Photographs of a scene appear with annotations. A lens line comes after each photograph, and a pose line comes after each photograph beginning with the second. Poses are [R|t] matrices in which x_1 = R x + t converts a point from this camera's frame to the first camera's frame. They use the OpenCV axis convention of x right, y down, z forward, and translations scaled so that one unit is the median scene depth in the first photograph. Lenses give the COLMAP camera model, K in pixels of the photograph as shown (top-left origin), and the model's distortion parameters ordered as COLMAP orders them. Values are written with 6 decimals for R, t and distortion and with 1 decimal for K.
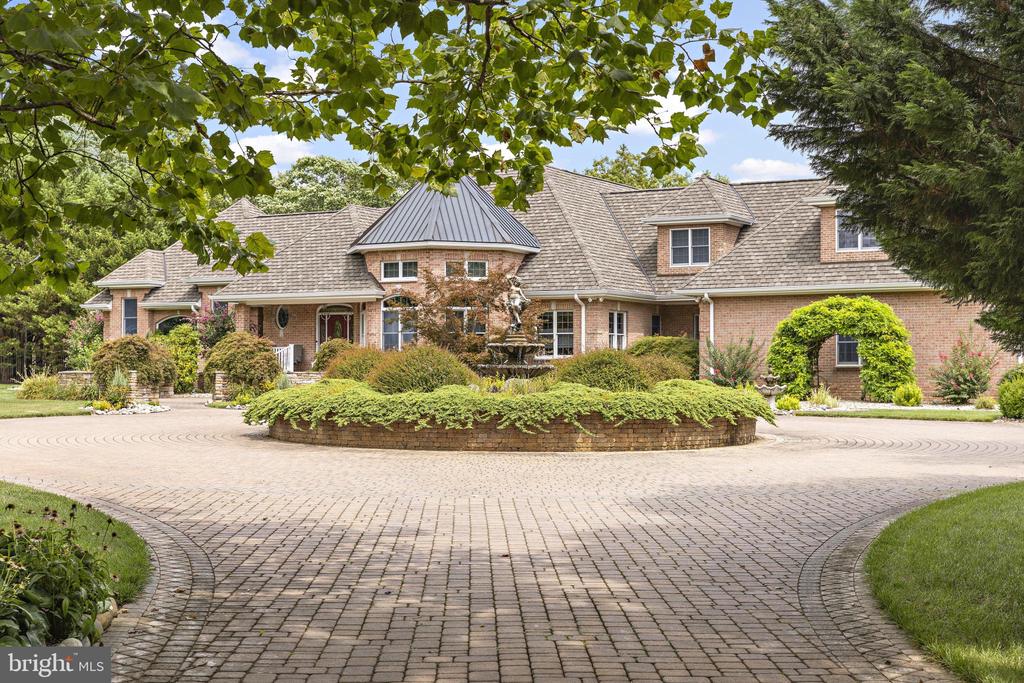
lens RADIAL K [[1618.6, 0, 509.4], [0, 1618.6, 342.9], [0, 0, 1]] dist [0.151672, 0.000000]
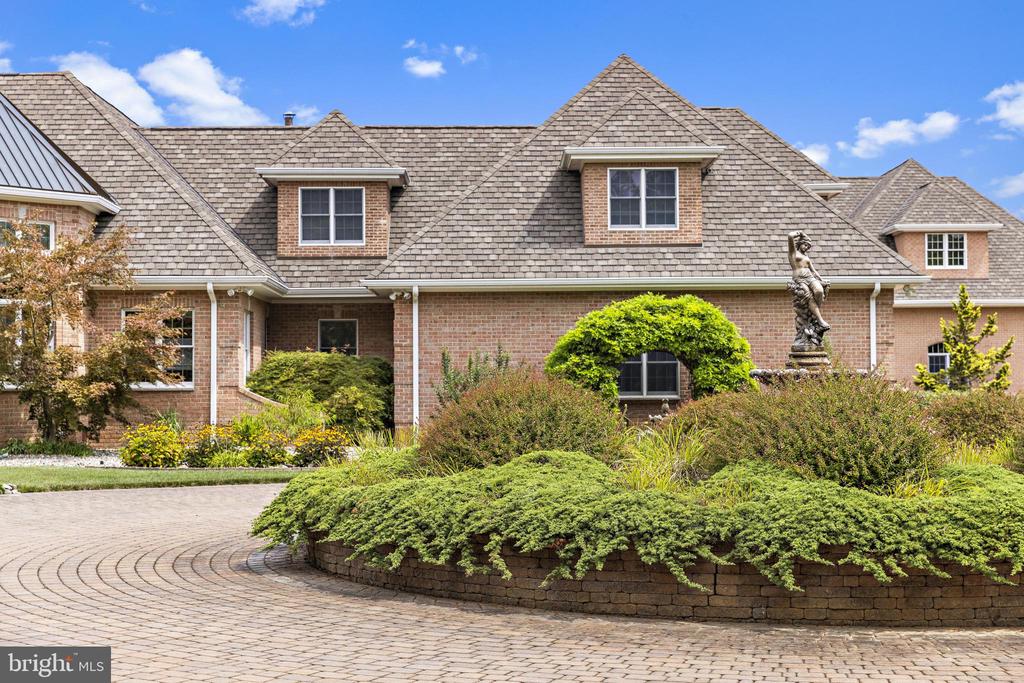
lens RADIAL K [[1854.8, 0, 513.4], [0, 1854.8, 339.8], [0, 0, 1]] dist [0.051087, 0.000000]
pose [[0.863710, 0.009385, 0.503901, -0.212721], [-0.004241, 0.999927, -0.011354, -0.001010], [-0.503971, 0.007670, 0.863687, 0.334940]]
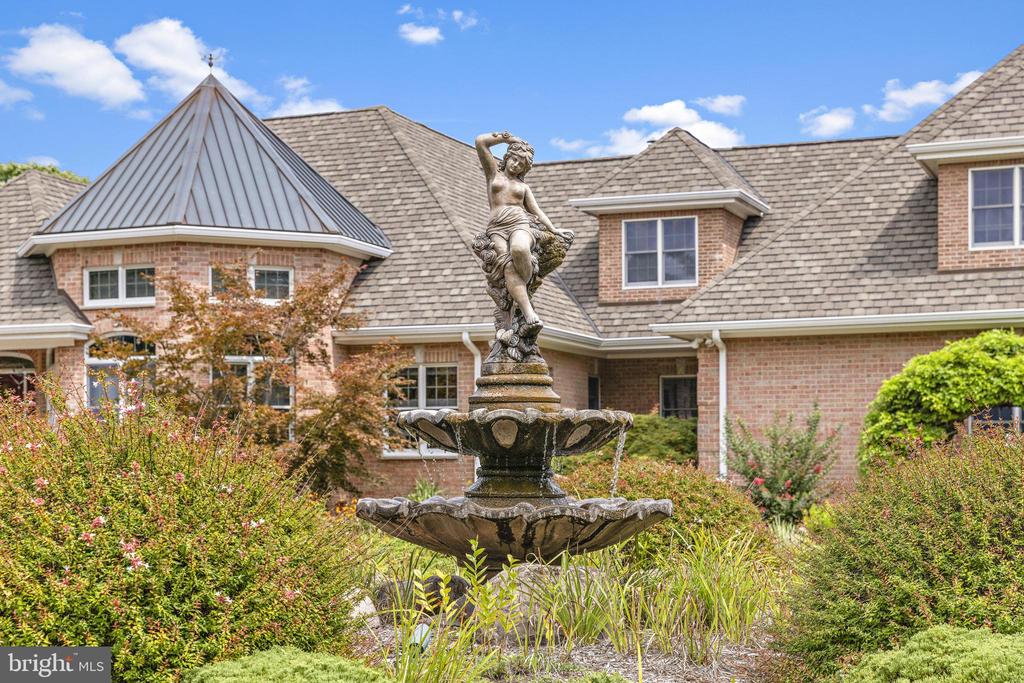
lens RADIAL K [[1726.5, 0, 509.8], [0, 1726.5, 485.5], [0, 0, 1]] dist [0.033246, 0.000000]
pose [[0.991177, -0.005812, 0.132419, -0.018541], [0.001750, 0.999525, 0.030772, 0.002134], [-0.132535, -0.030269, 0.990716, 0.444982]]
